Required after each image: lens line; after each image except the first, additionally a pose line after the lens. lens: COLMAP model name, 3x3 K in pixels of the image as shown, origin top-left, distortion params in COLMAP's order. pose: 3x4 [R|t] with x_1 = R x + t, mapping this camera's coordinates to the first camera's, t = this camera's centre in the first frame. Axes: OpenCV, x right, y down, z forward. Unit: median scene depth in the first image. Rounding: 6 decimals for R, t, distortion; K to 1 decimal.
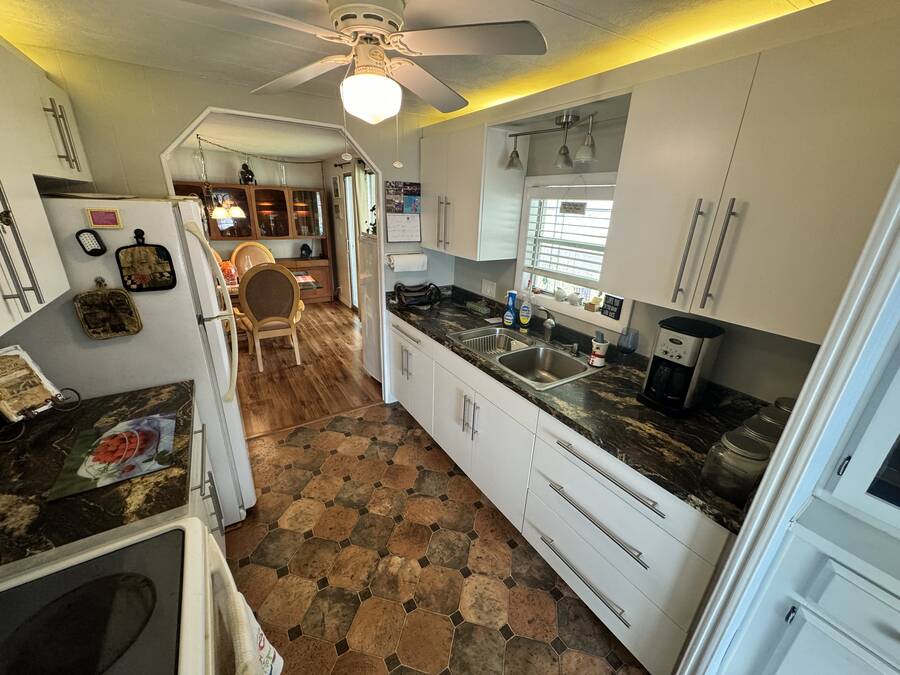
lens RADIAL K [[358.6, 0, 449.9], [0, 358.6, 337.0], [0, 0, 1]] dist [0.001006, -0.000127]
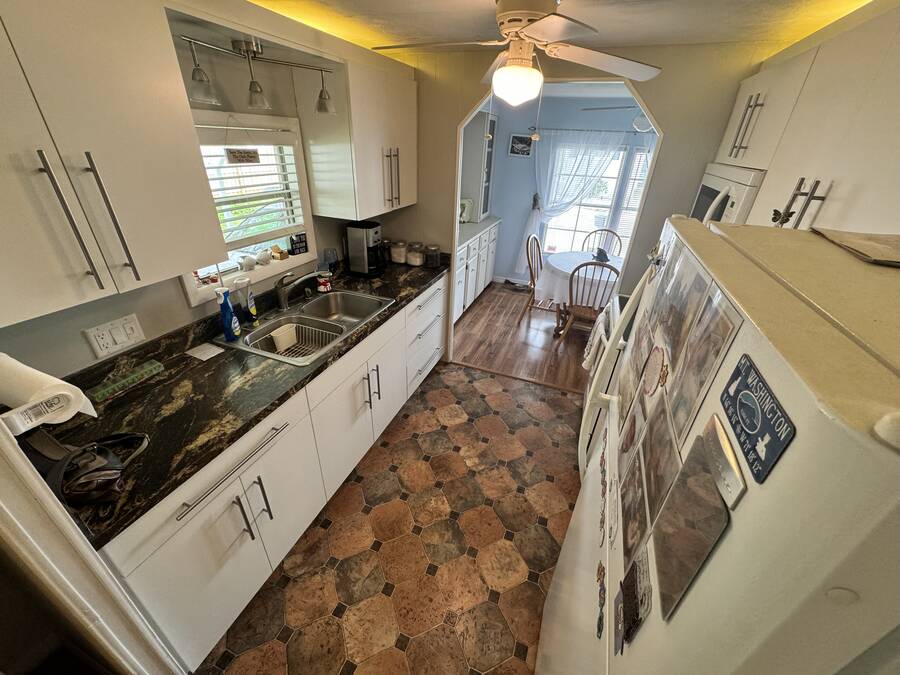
lens RADIAL K [[358.6, 0, 449.3], [0, 358.6, 337.7], [0, 0, 1]] dist [0.001006, -0.000127]
pose [[-0.595001, -0.434764, 0.675983, -0.698025], [0.229593, 0.714074, 0.661351, -0.491833], [-0.770234, 0.548706, -0.325056, 1.111881]]
